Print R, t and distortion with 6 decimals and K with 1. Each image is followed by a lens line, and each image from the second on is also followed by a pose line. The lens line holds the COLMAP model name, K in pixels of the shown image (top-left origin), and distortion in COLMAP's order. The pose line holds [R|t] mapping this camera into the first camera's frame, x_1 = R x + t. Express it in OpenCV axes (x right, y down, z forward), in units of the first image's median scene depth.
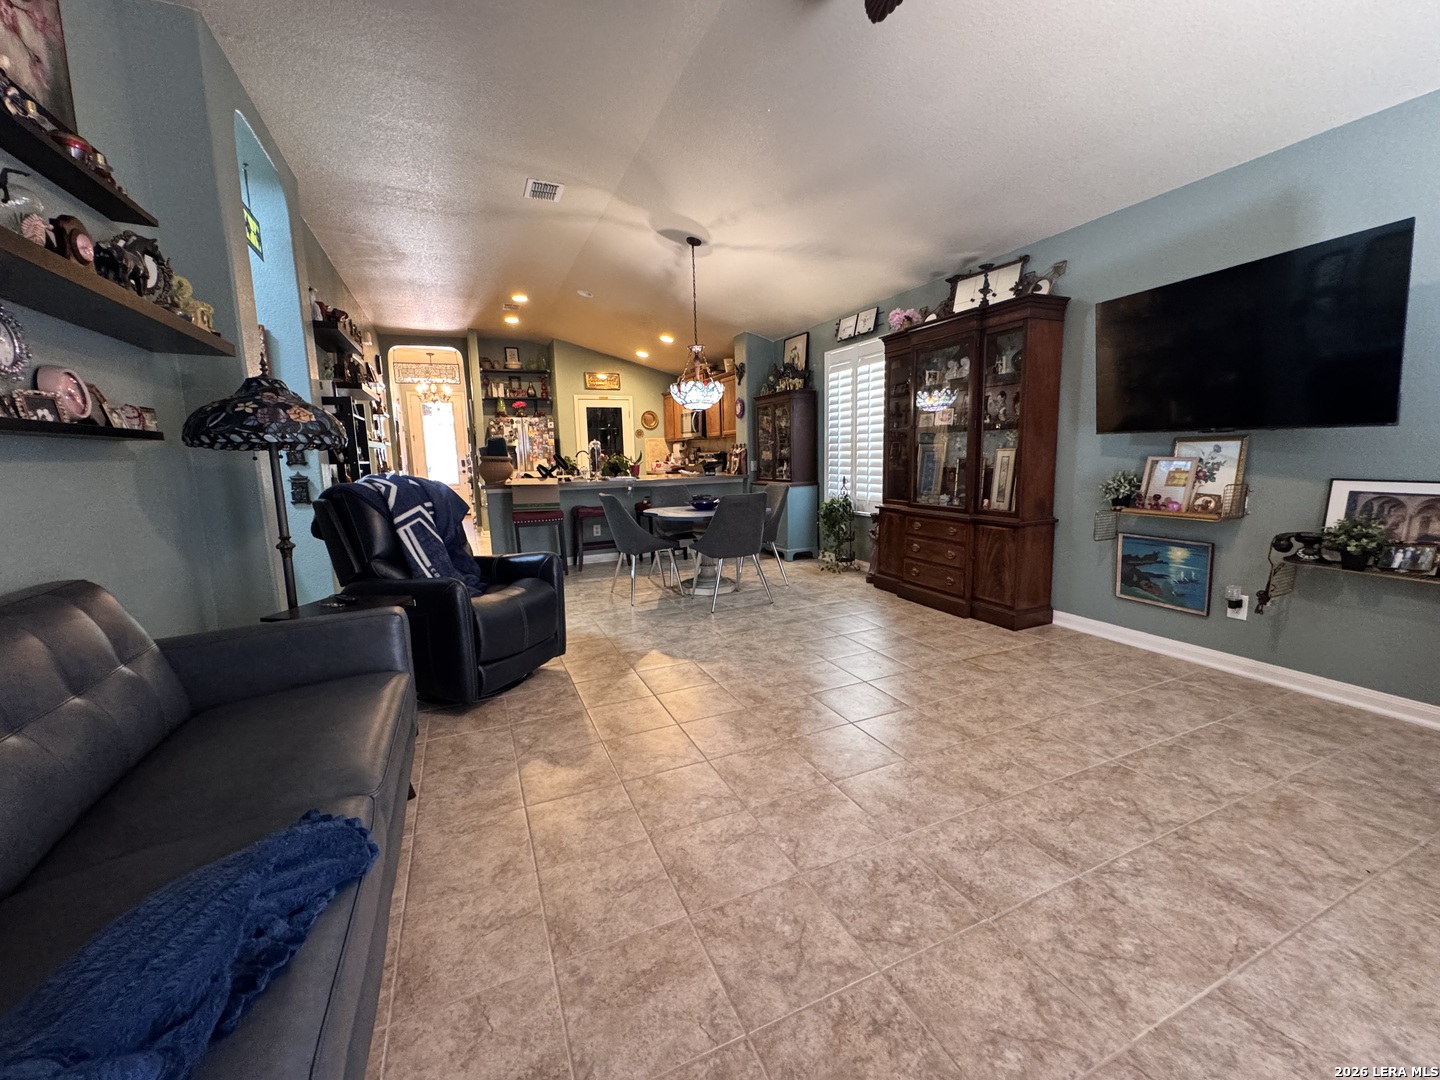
lens RADIAL K [[574.2, 0, 719.4], [0, 574.2, 534.3], [0, 0, 1]] dist [-0.001403, 0.000588]
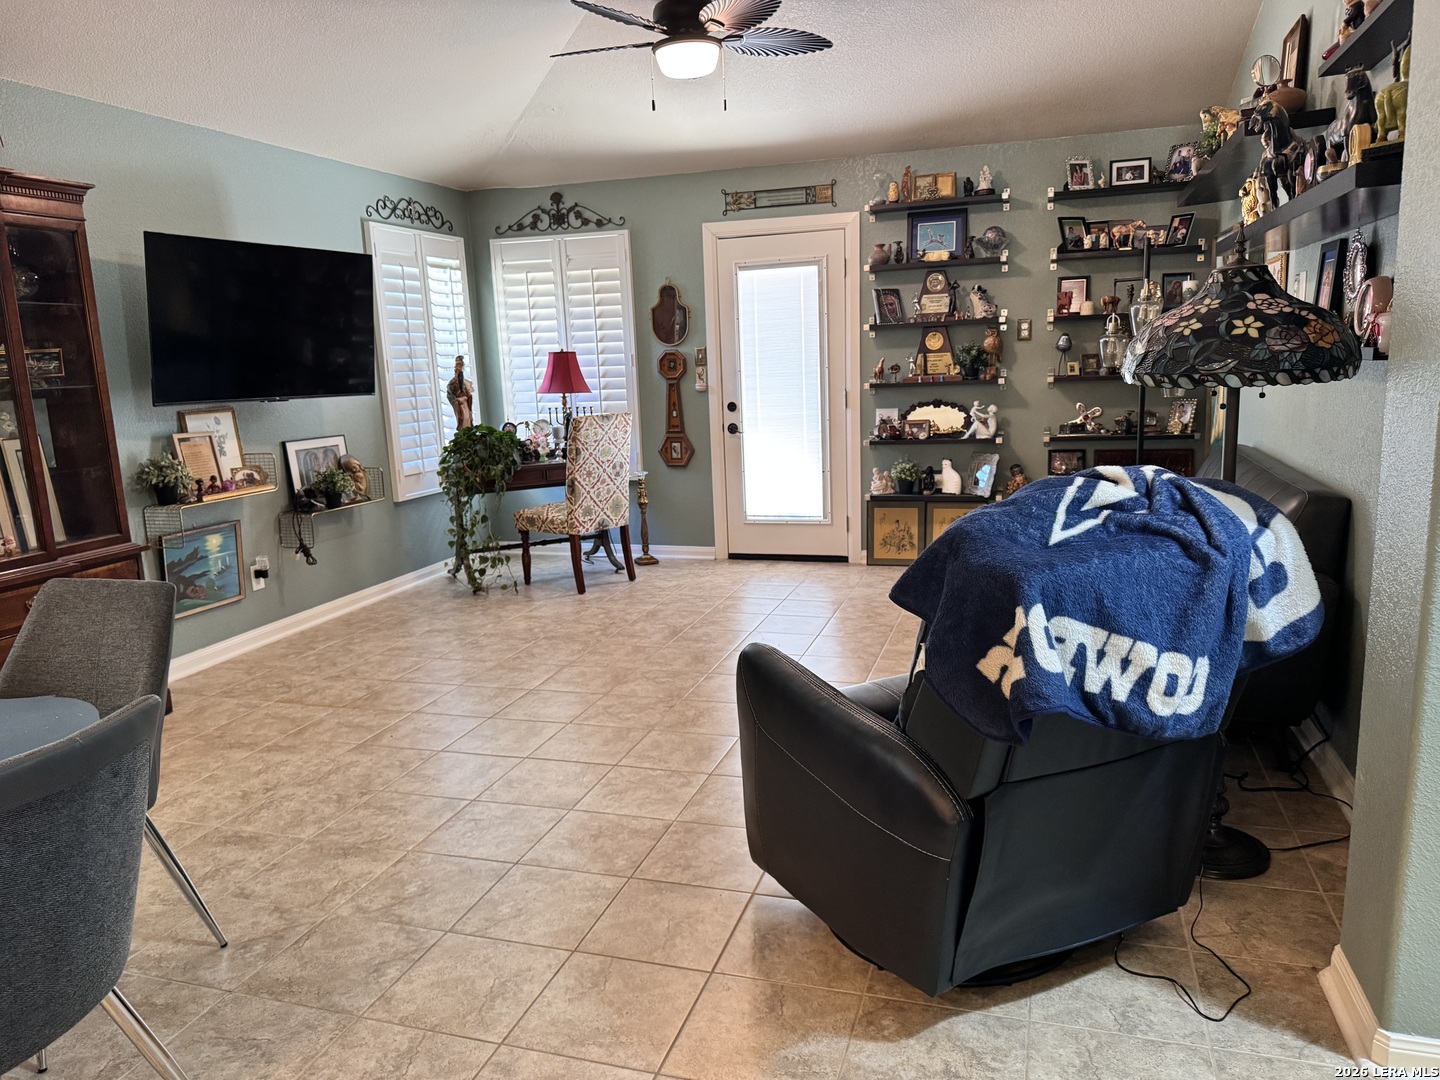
lens RADIAL K [[1013.5, 0, 720.0], [0, 1013.5, 540.0], [0, 0, 1]] dist [0.055389, -0.036039]
pose [[-0.744944, -0.065723, 0.663882, -0.953753], [0.152024, 0.952229, 0.264856, -0.311857], [-0.649575, 0.298229, -0.699365, 1.867872]]
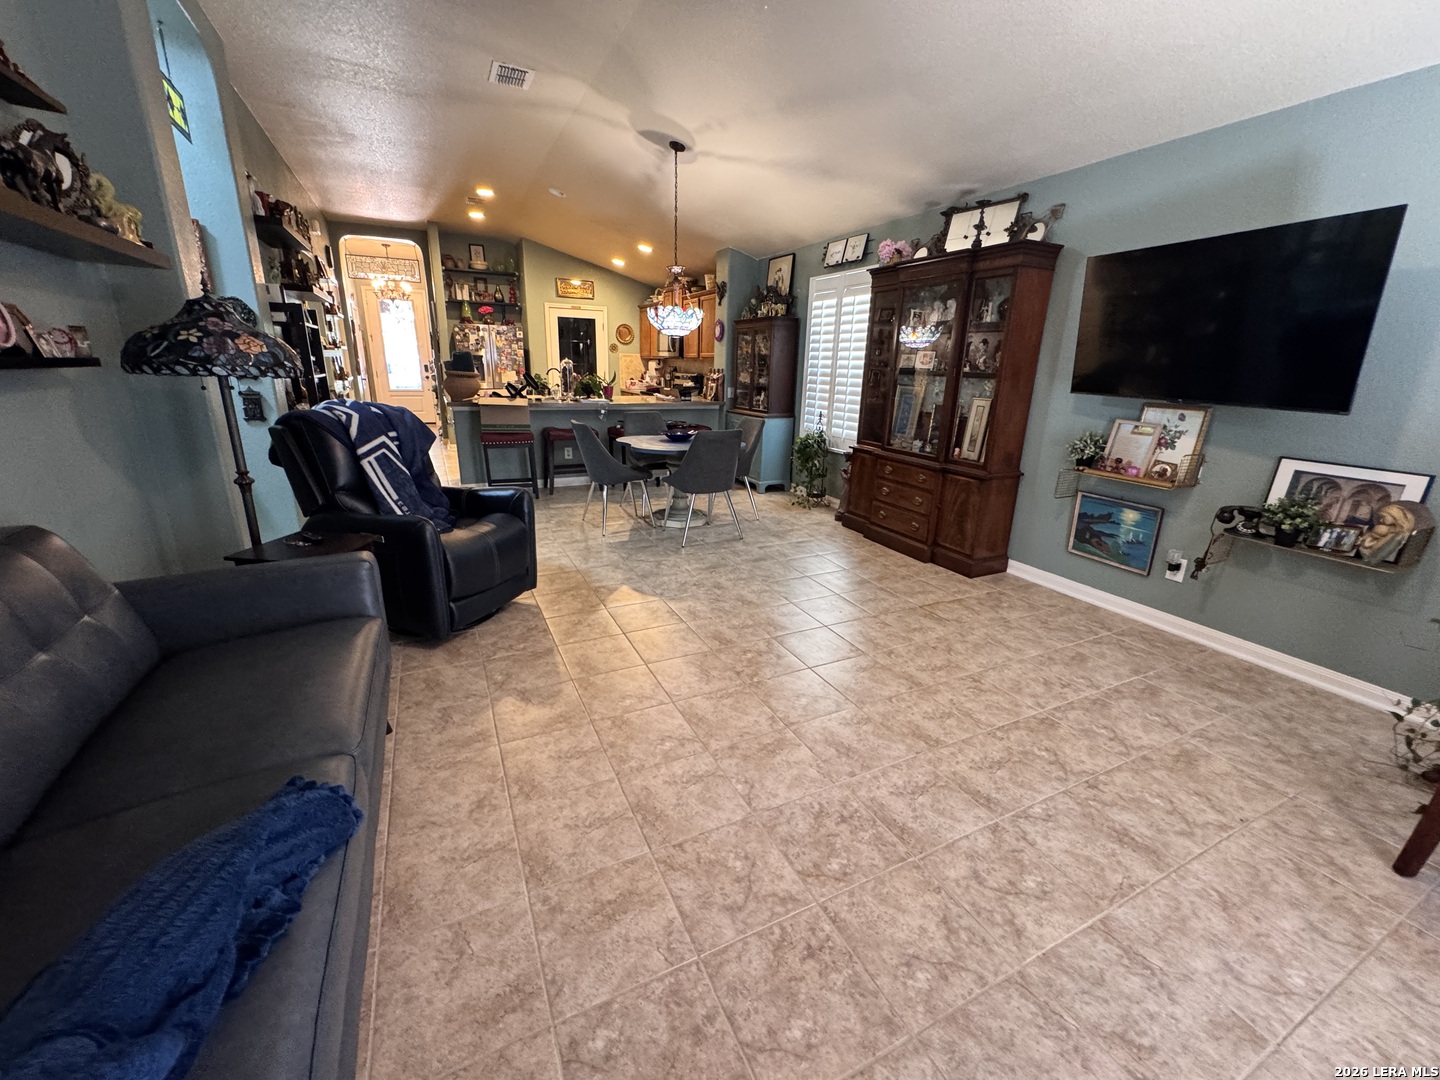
lens RADIAL K [[574.2, 0, 719.4], [0, 574.2, 534.3], [0, 0, 1]] dist [-0.001403, 0.000588]
pose [[0.997938, 0.038474, 0.051371, -0.000984], [-0.045598, 0.988289, 0.145622, -0.059990], [-0.045166, -0.147664, 0.988006, -0.006124]]
